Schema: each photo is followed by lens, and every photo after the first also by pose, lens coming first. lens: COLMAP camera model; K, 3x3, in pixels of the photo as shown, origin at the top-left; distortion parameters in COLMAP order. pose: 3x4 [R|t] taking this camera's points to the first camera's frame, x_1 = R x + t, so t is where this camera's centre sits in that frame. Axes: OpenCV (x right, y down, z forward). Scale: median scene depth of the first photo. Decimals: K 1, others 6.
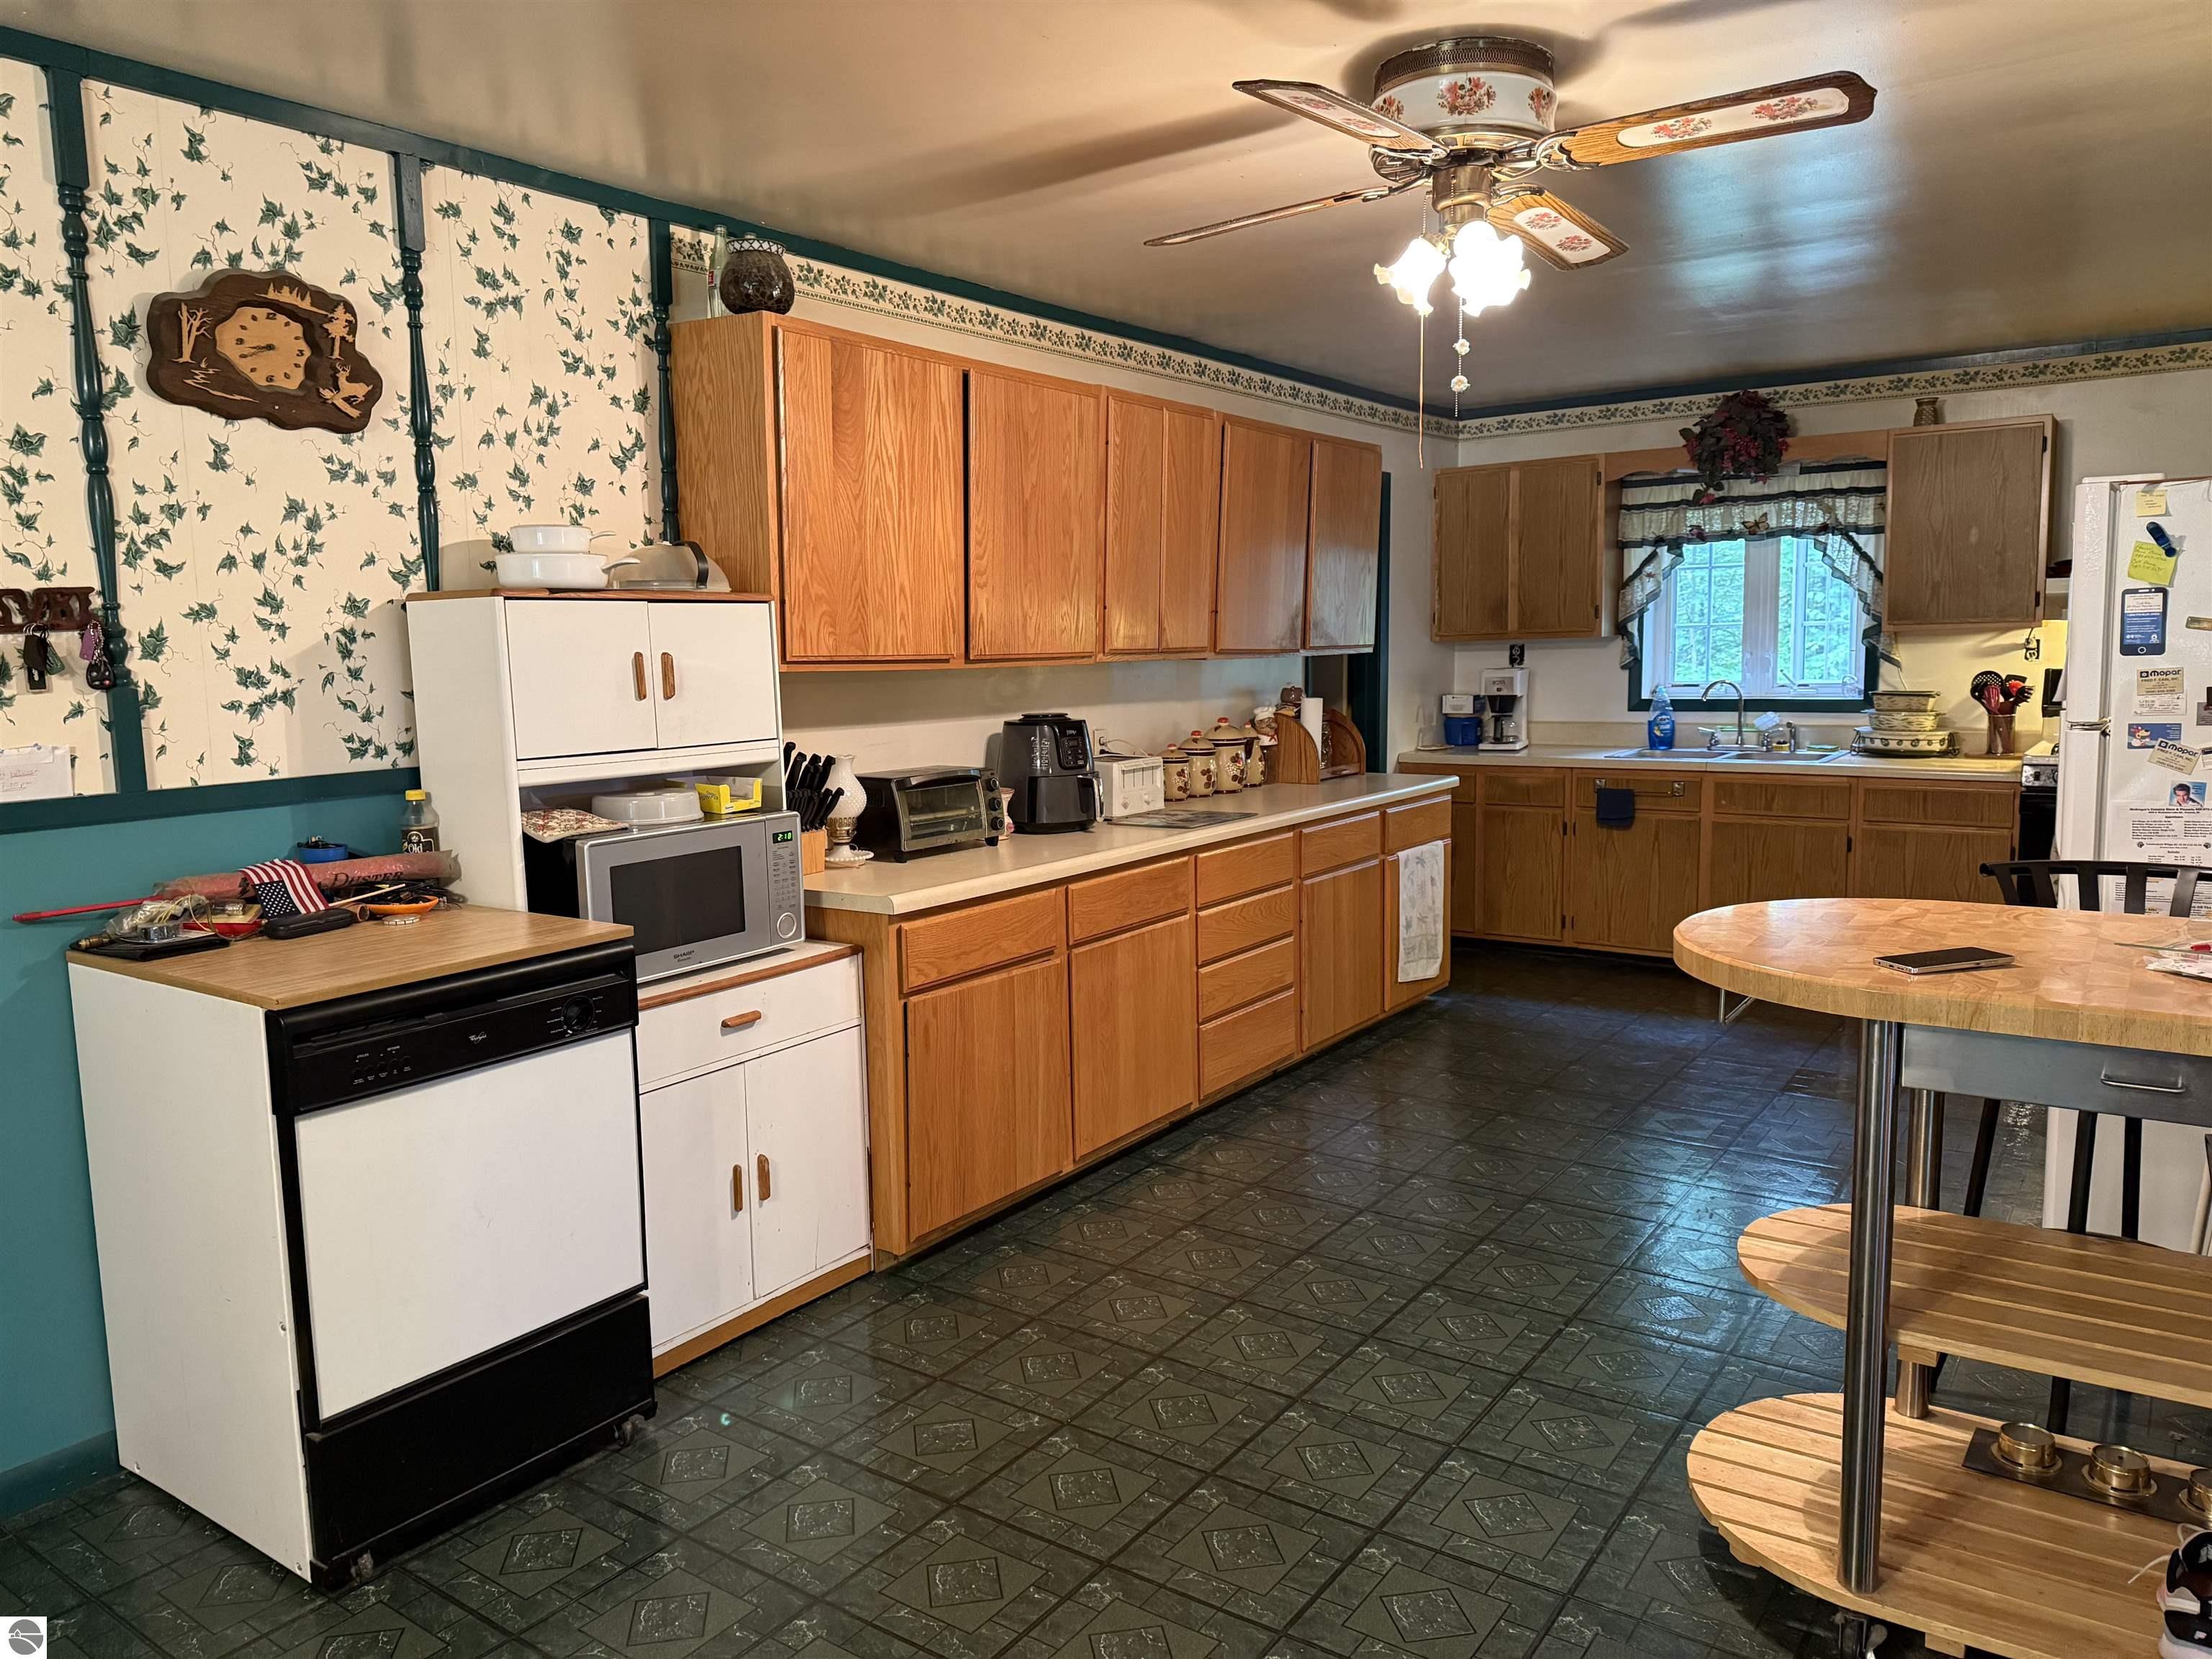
lens RADIAL K [[1548.2, 0, 1095.6], [0, 1548.2, 823.0], [0, 0, 1]] dist [0.110007, -0.142034]
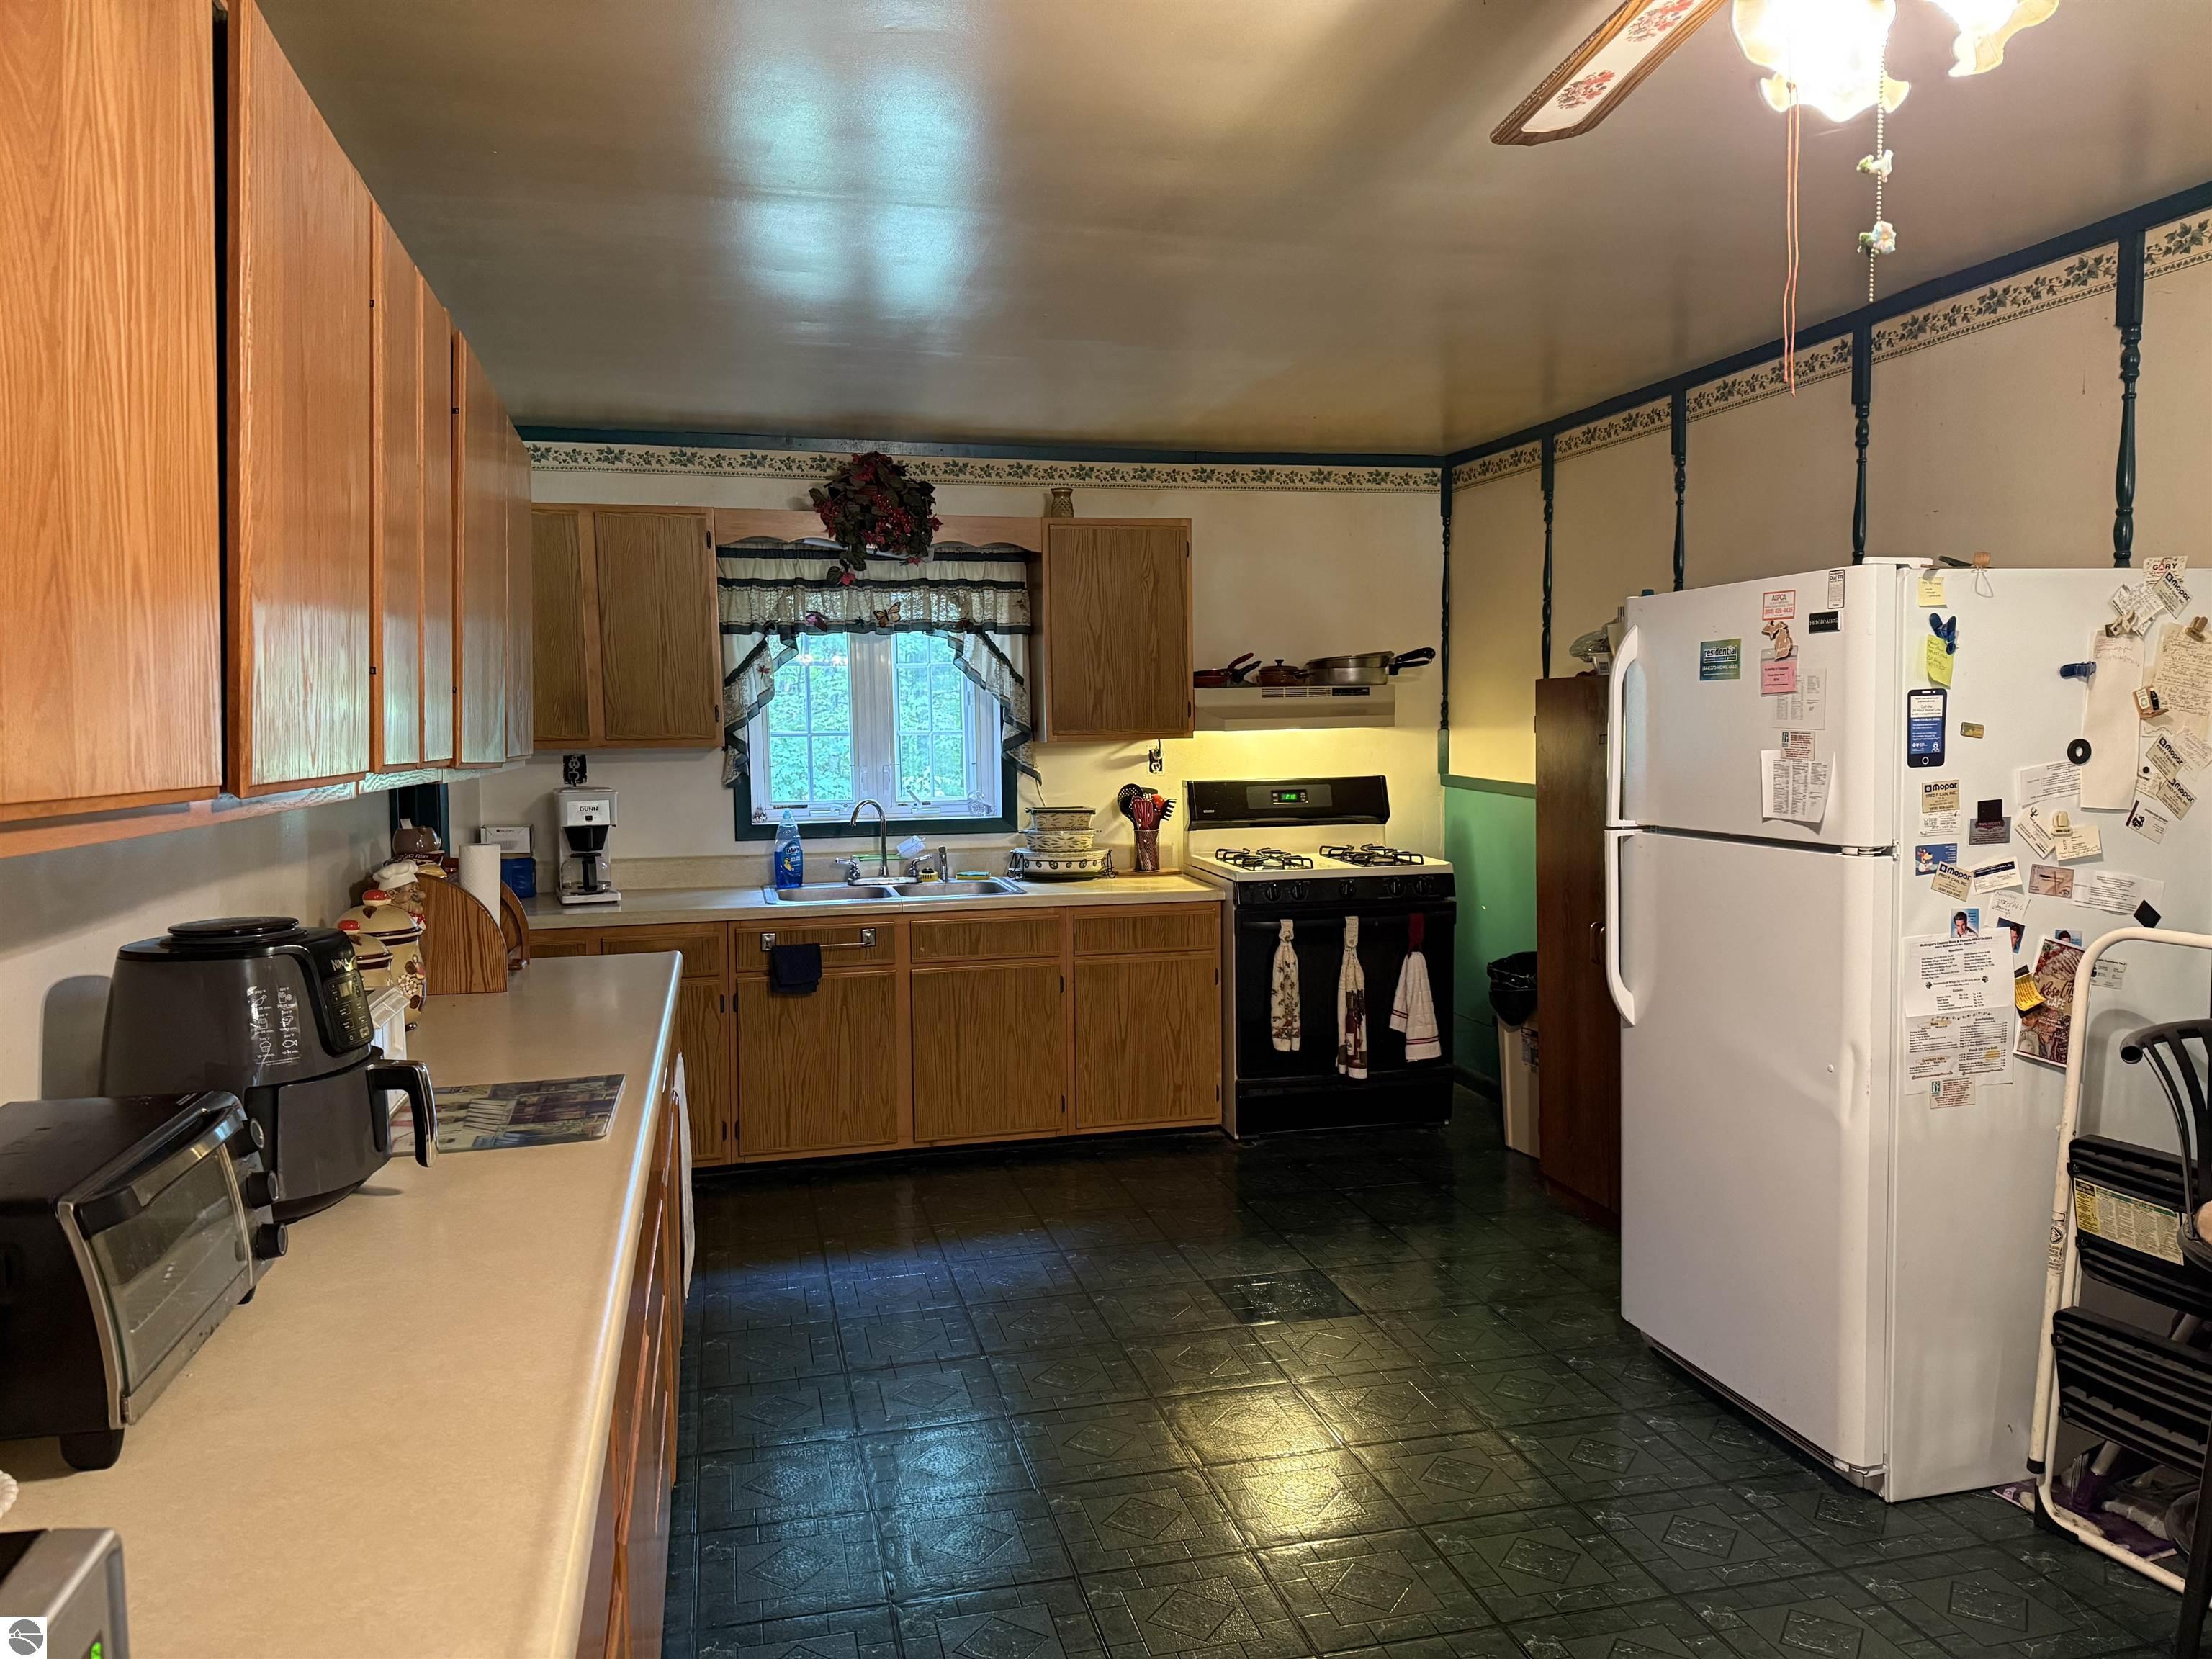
lens RADIAL K [[1548.2, 0, 1095.6], [0, 1548.2, 823.0], [0, 0, 1]] dist [0.110007, -0.142034]
pose [[0.652816, -0.036628, 0.756630, -0.145470], [0.089592, 0.995553, -0.029105, -0.046273], [-0.752200, 0.086788, 0.653195, 0.396993]]
